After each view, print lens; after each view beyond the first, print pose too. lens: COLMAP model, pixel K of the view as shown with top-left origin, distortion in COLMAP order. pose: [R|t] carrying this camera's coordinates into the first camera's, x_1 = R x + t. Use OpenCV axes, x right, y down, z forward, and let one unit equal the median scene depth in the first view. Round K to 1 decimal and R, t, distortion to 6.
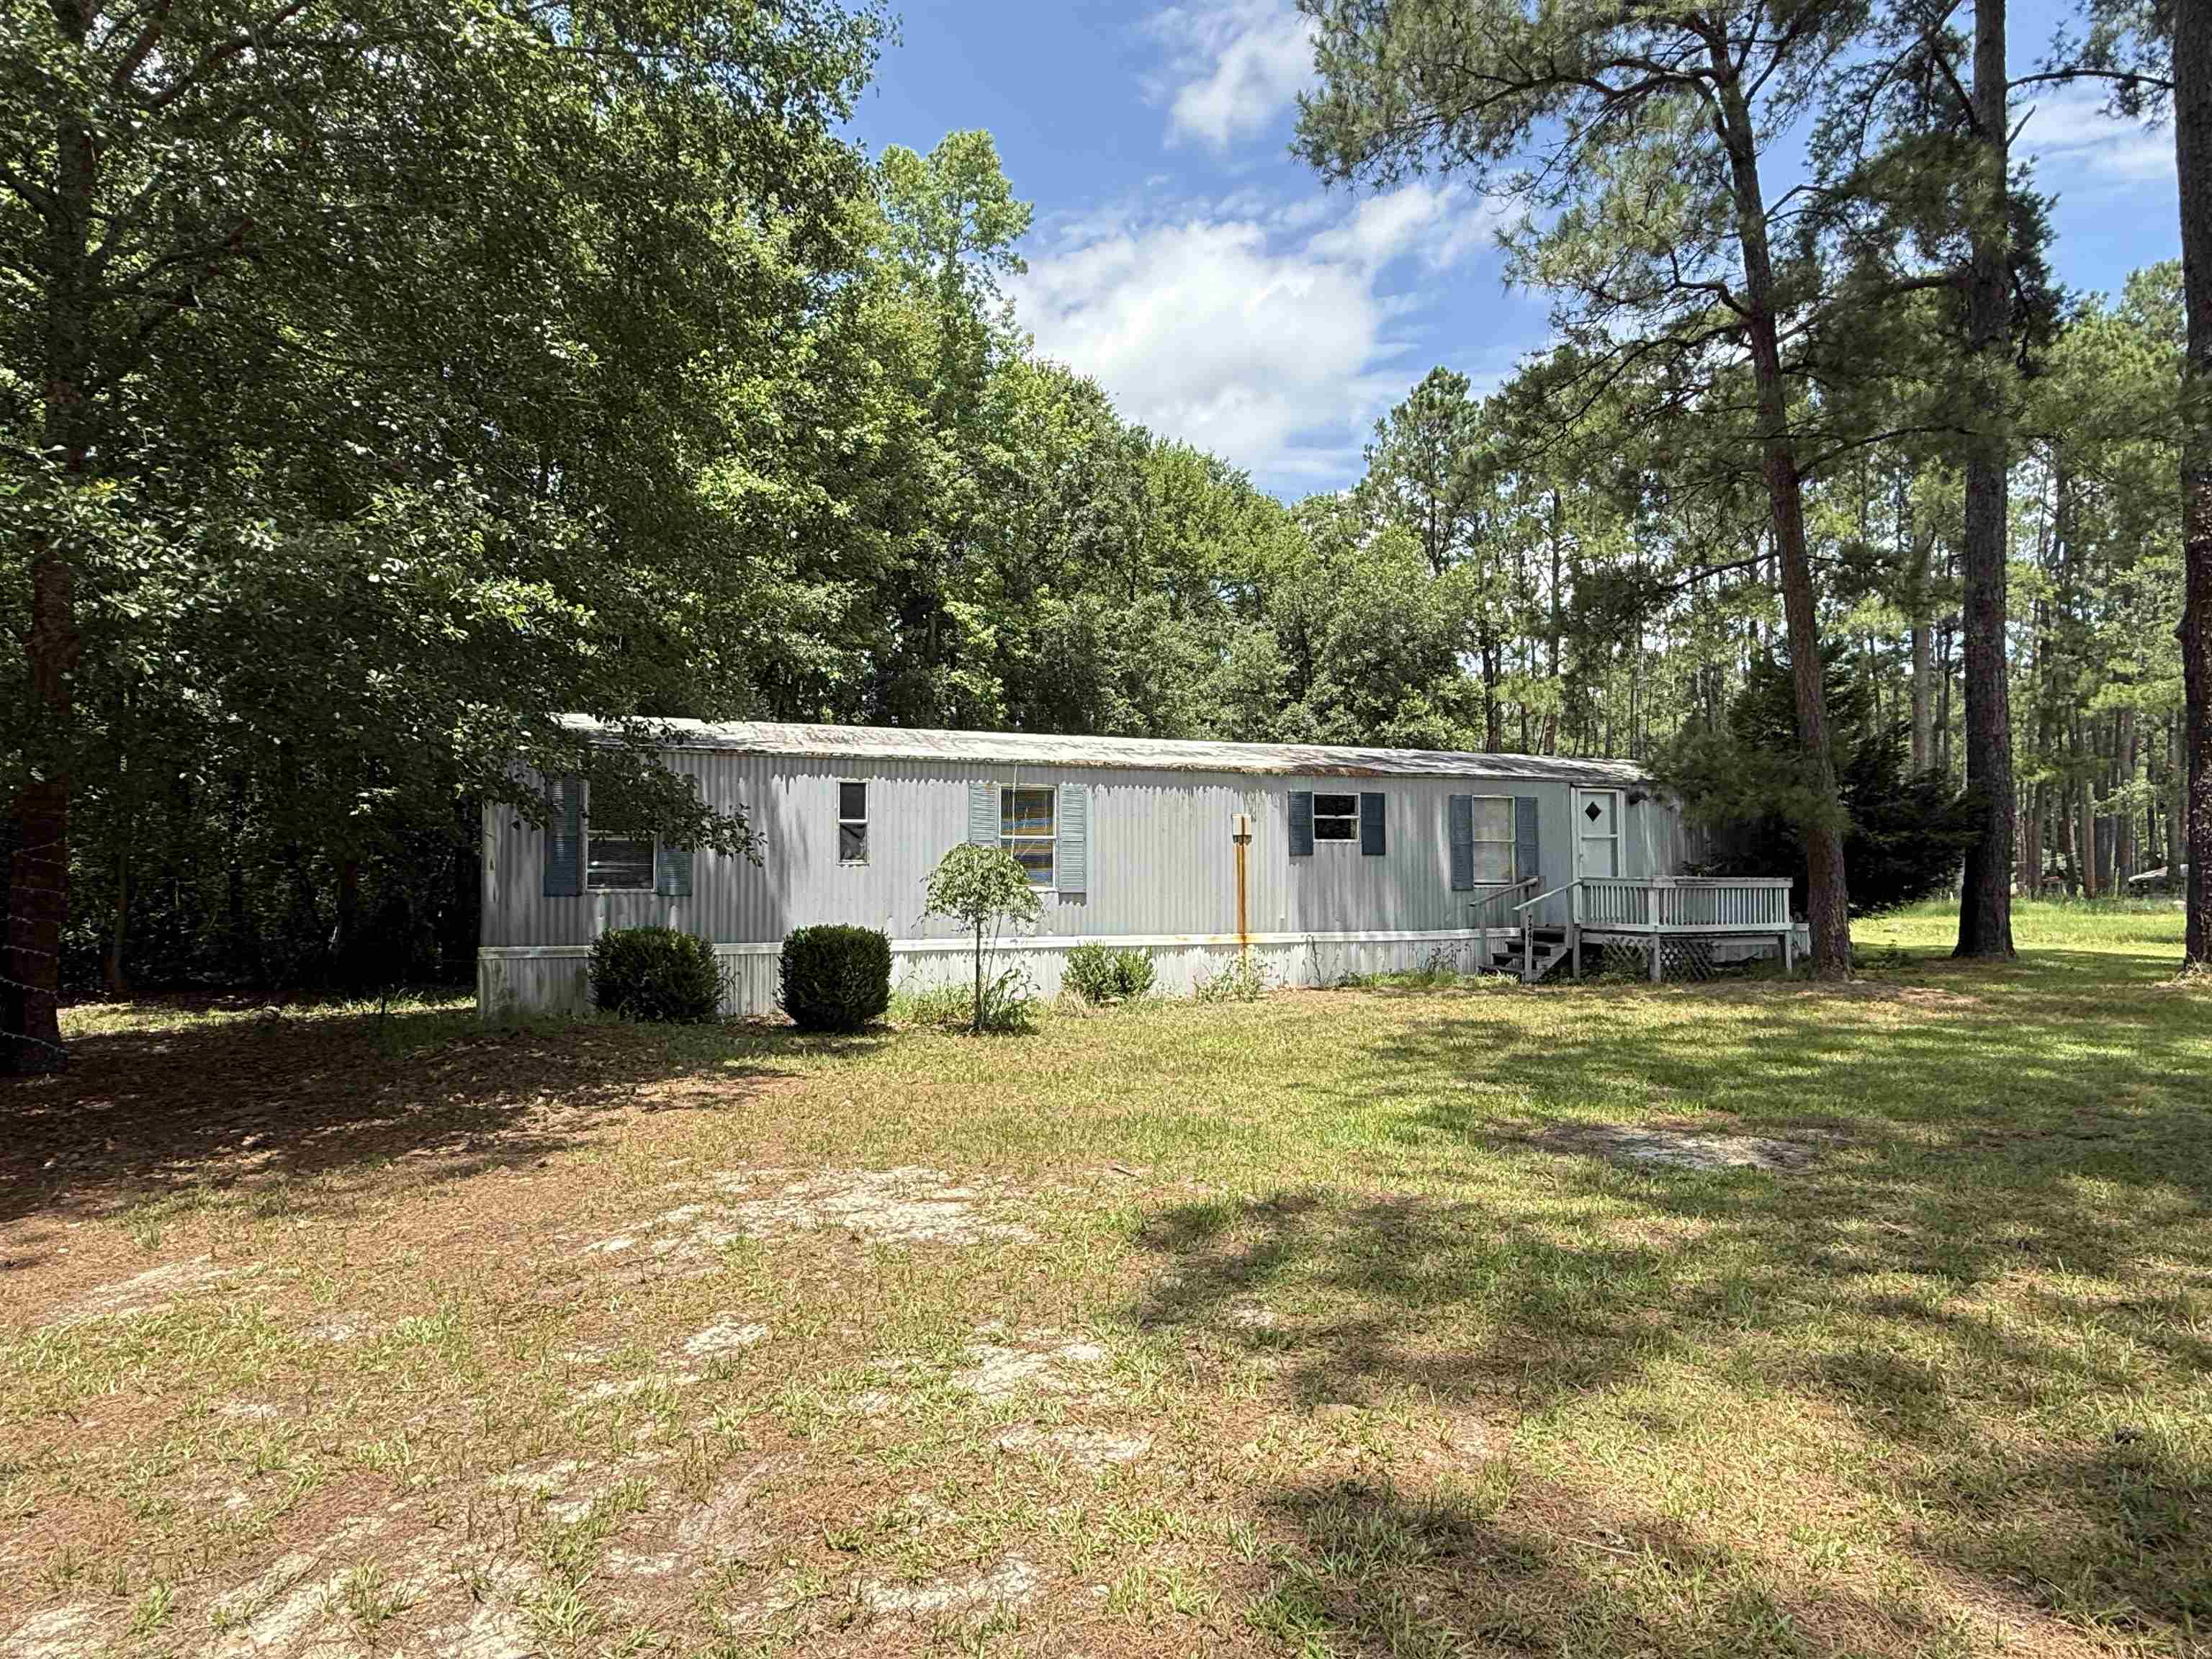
lens RADIAL K [[1246.6, 0, 1110.2], [0, 1246.6, 824.8], [0, 0, 1]] dist [-0.002997, 0.001956]
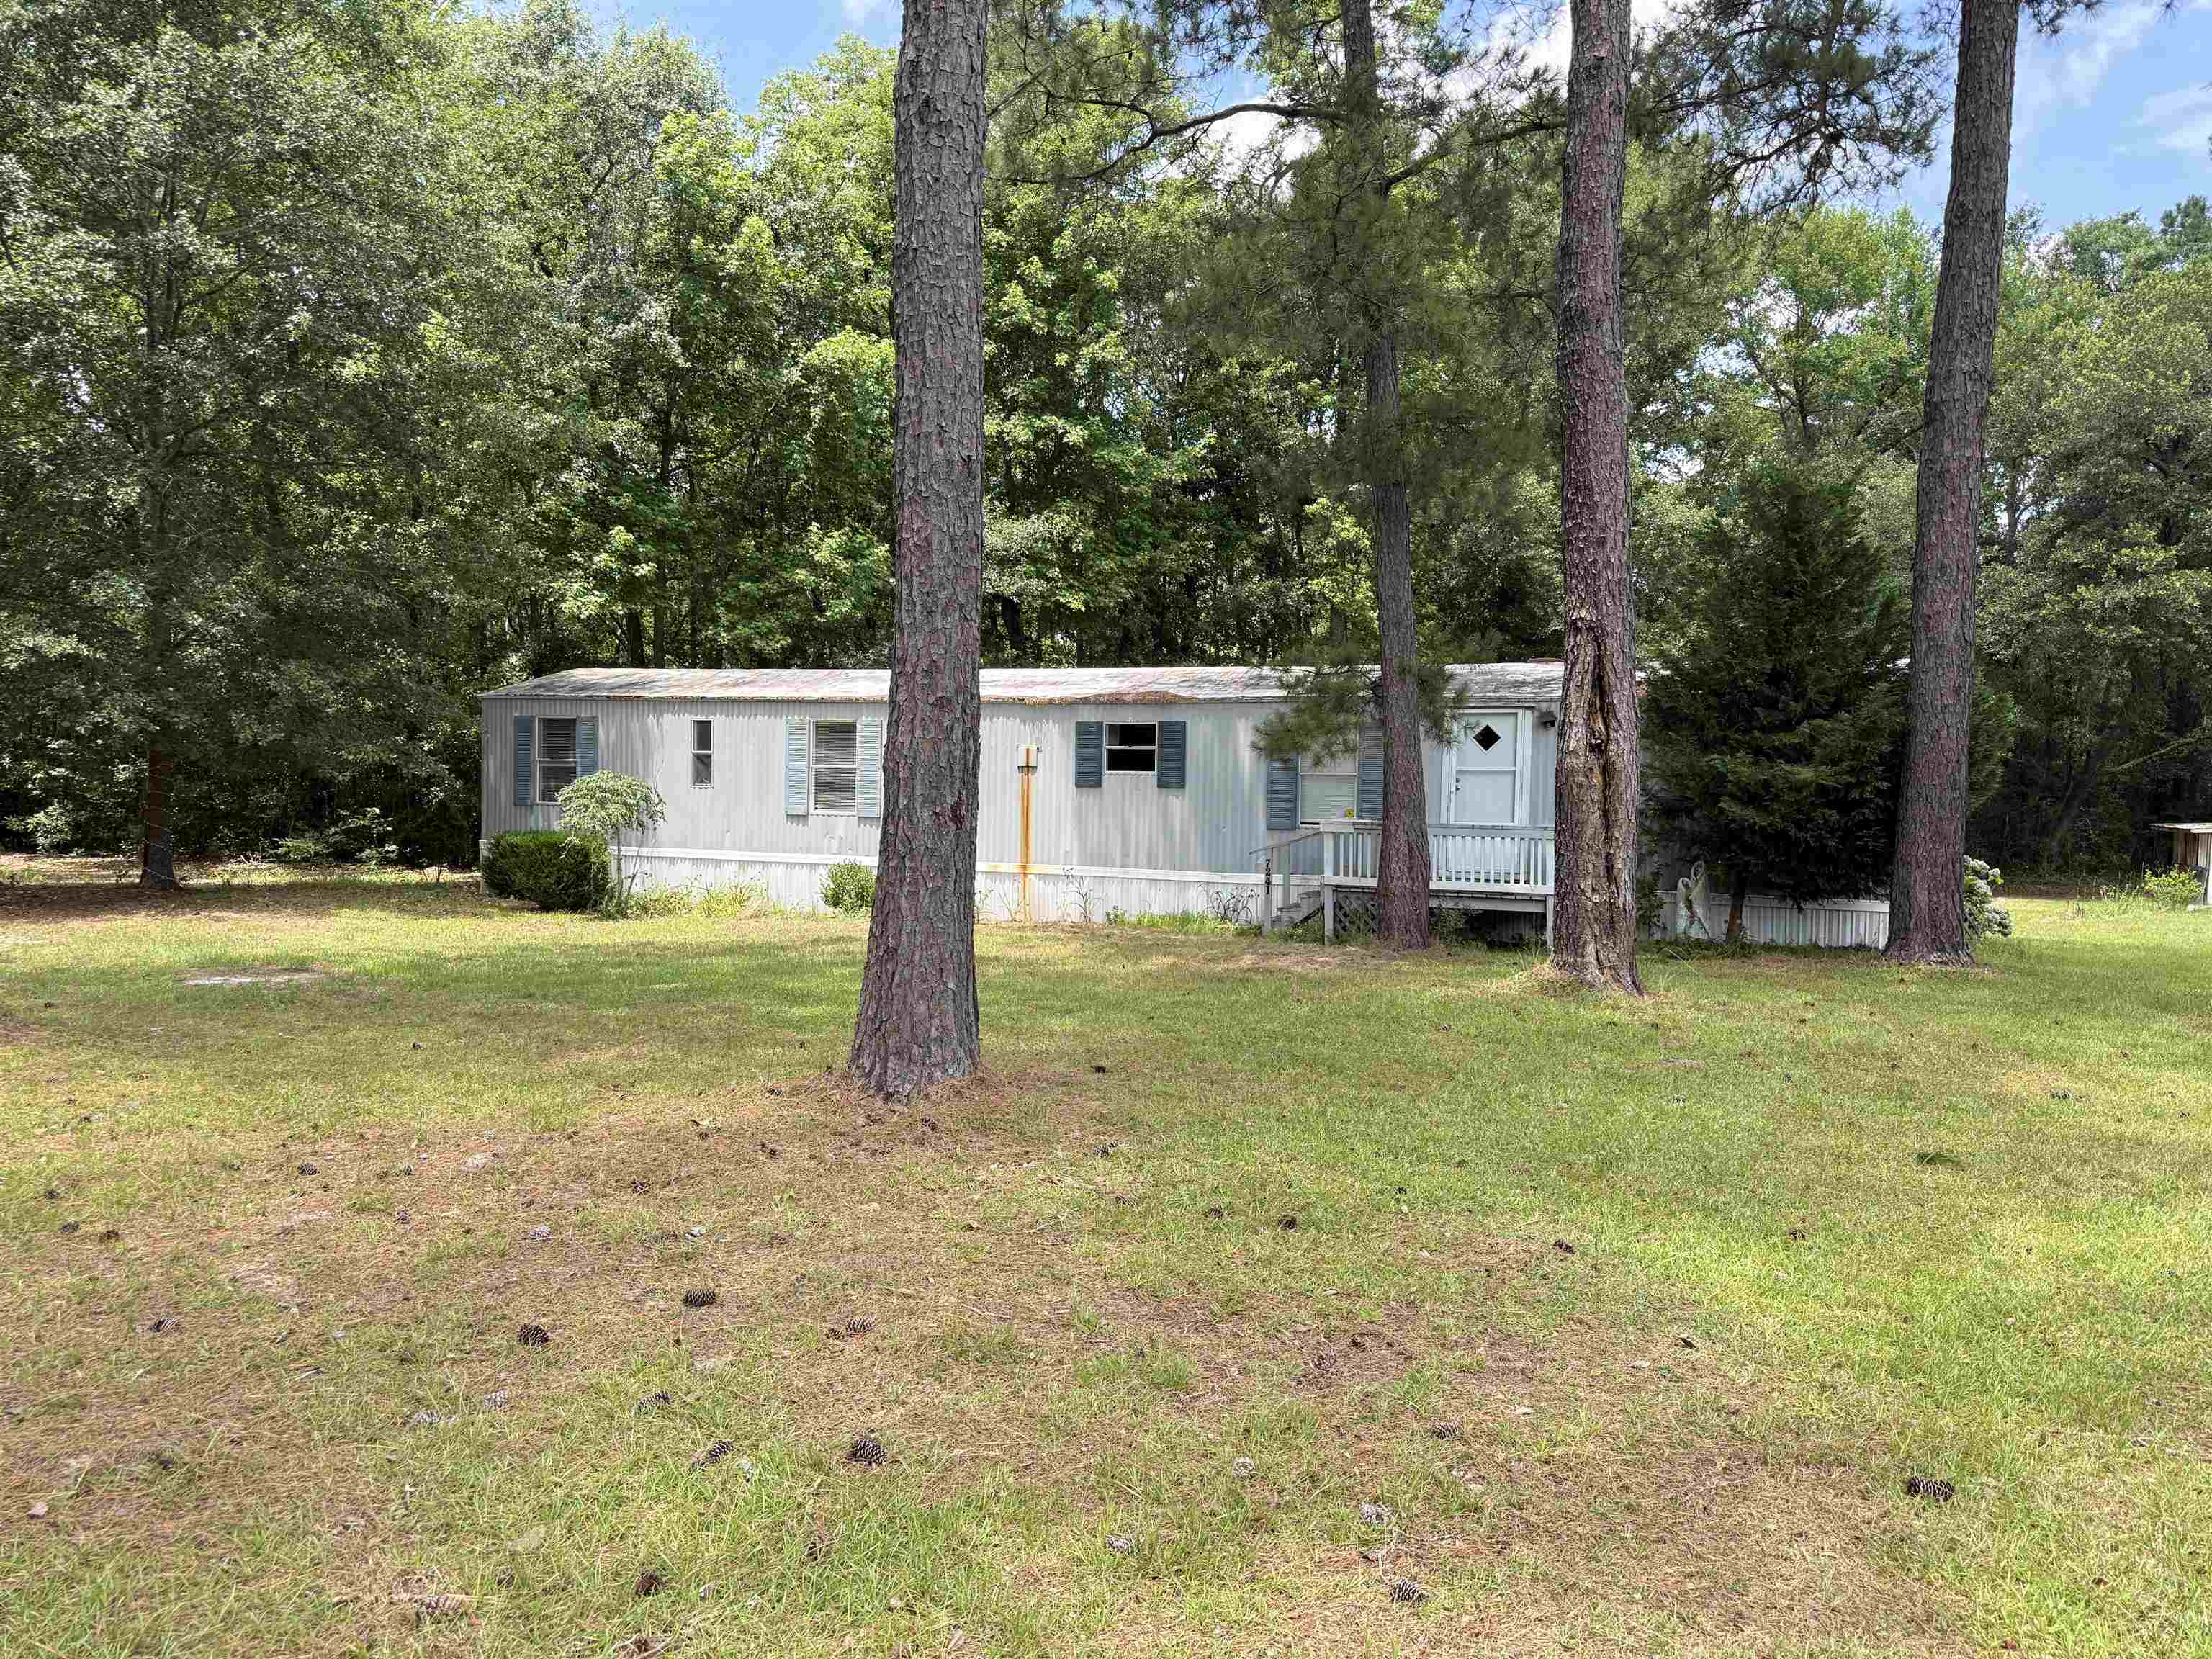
lens RADIAL K [[1595.0, 0, 1099.2], [0, 1595.0, 837.0], [0, 0, 1]] dist [0.018500, -0.019677]
pose [[0.768245, 0.040348, -0.638883, 0.977517], [0.001850, 0.997868, 0.065244, -0.018055], [0.640153, -0.051305, 0.766532, 0.047005]]
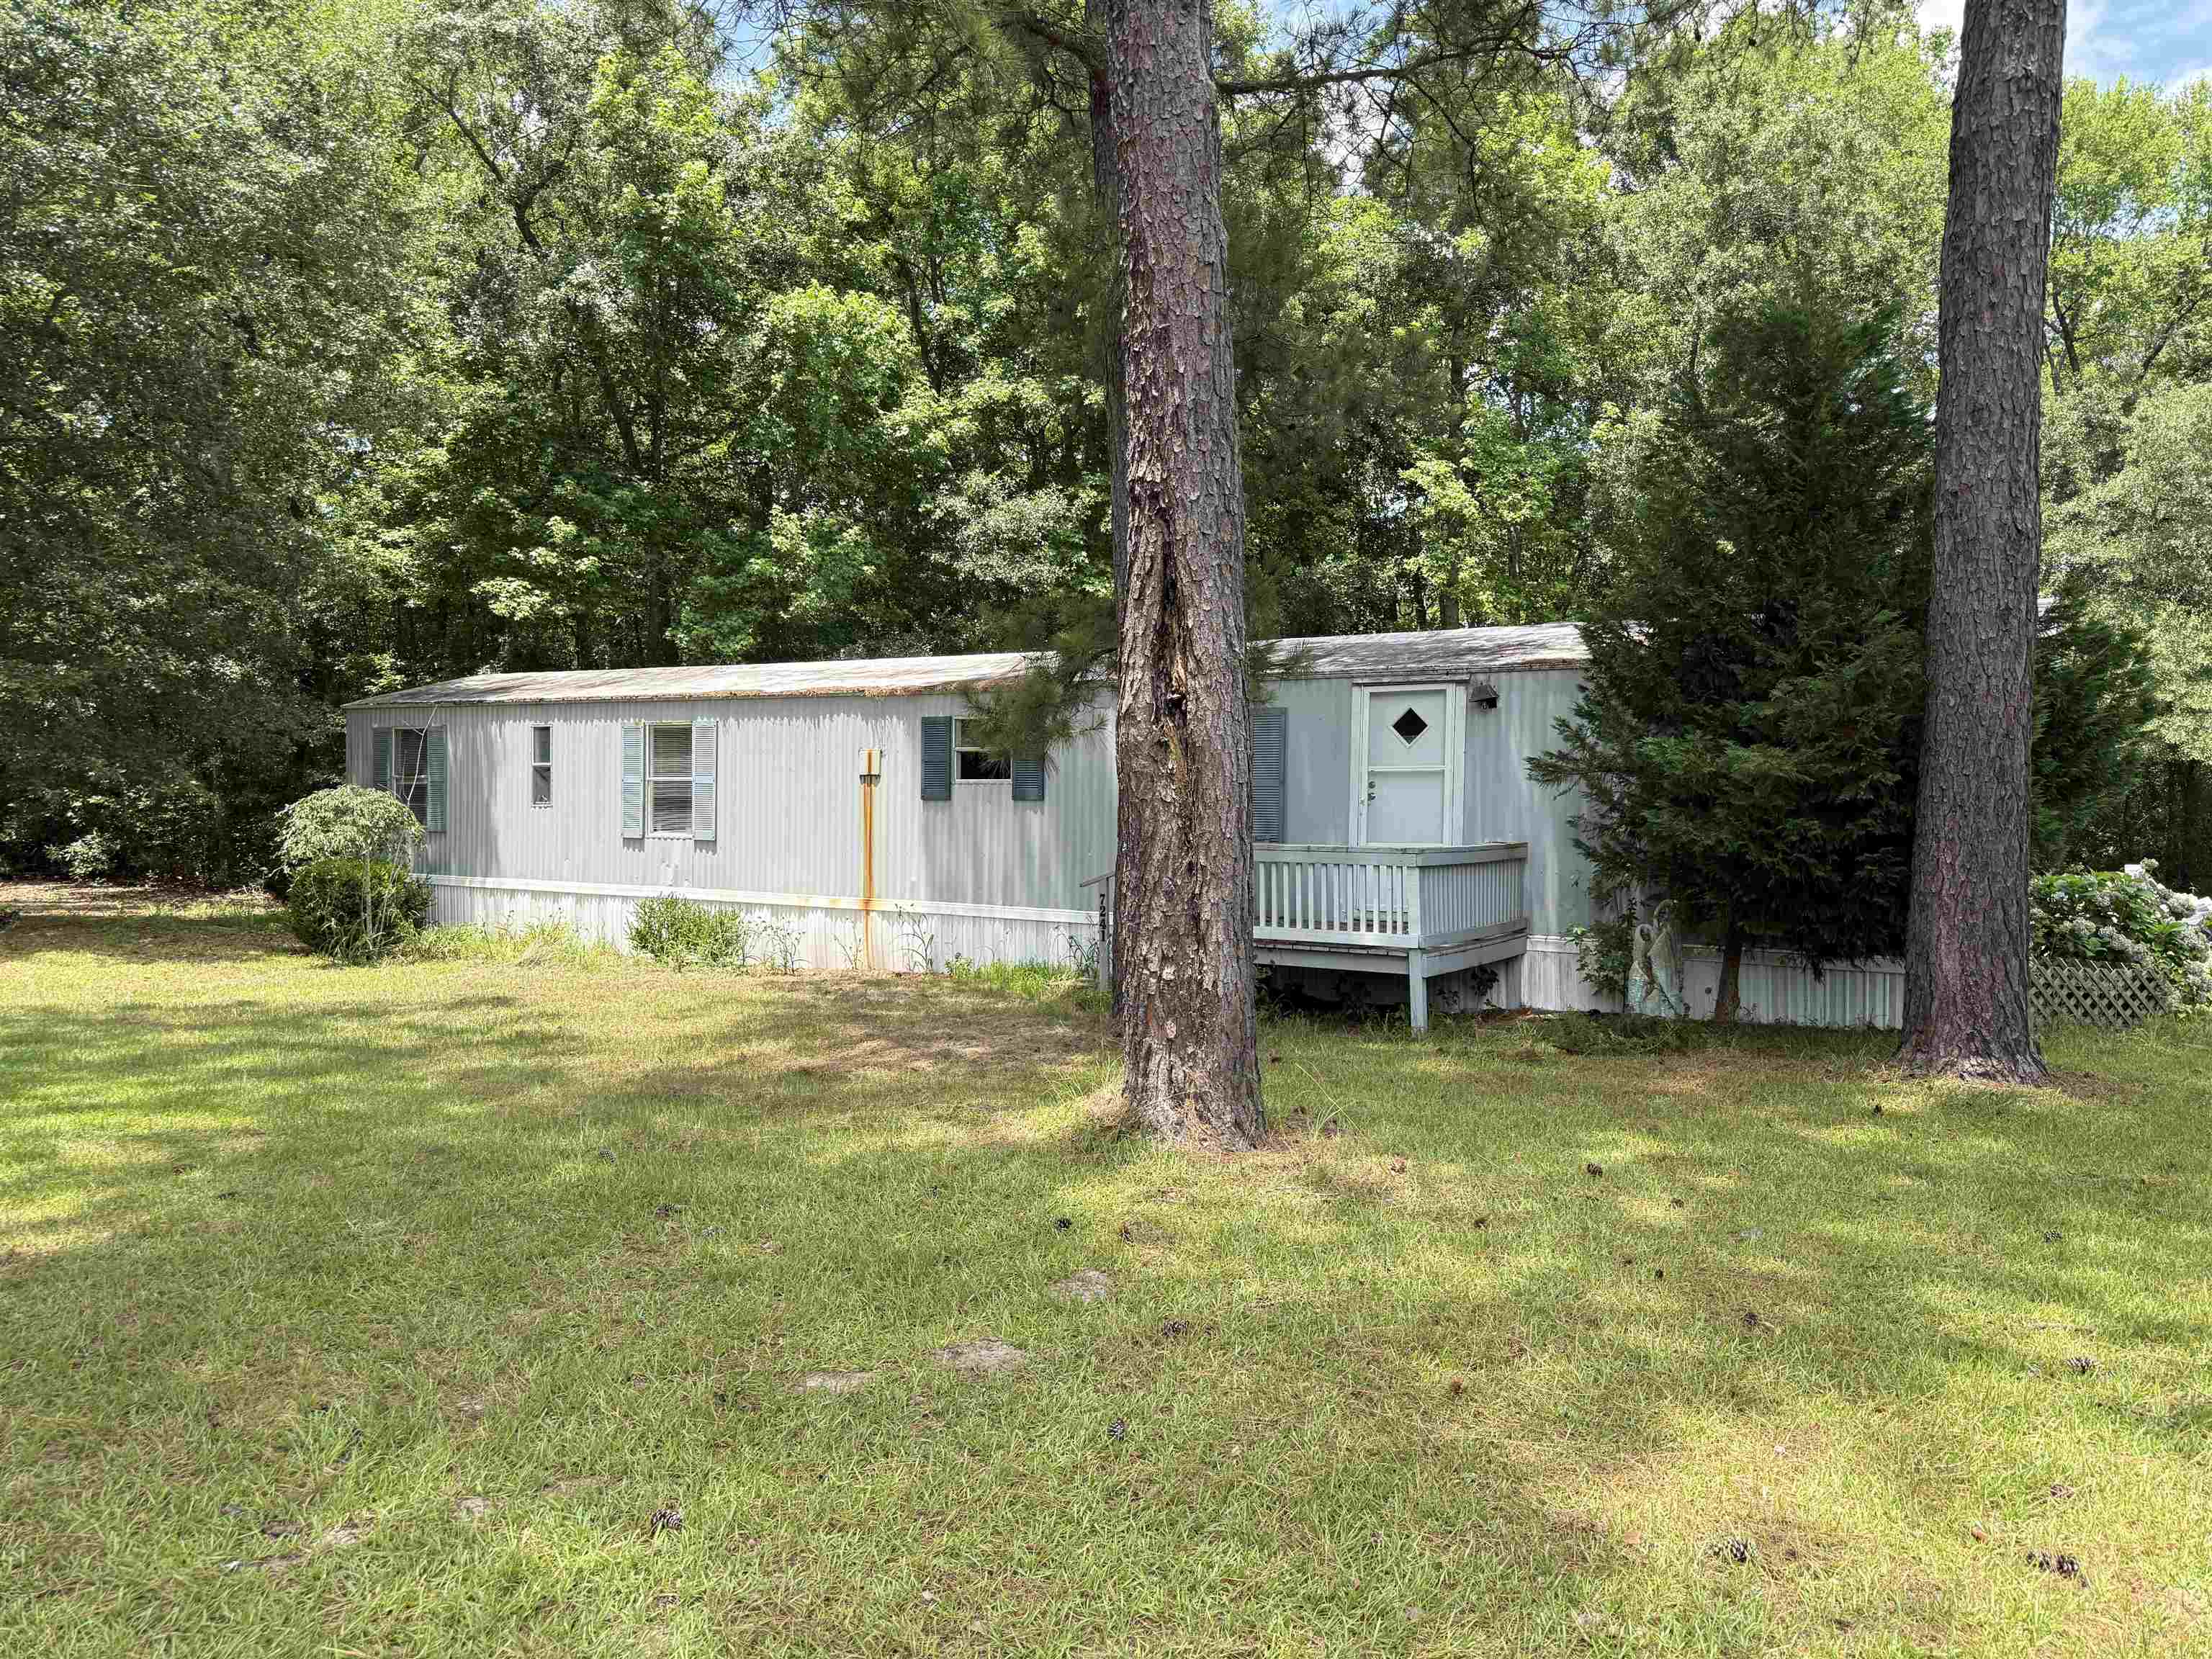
lens RADIAL K [[1595.0, 0, 1103.8], [0, 1595.0, 827.0], [0, 0, 1]] dist [0.018500, -0.019677]
pose [[0.641117, 0.021472, -0.767143, 0.988444], [0.015666, 0.999034, 0.041055, 0.002507], [0.767284, -0.038339, 0.640161, 0.460661]]
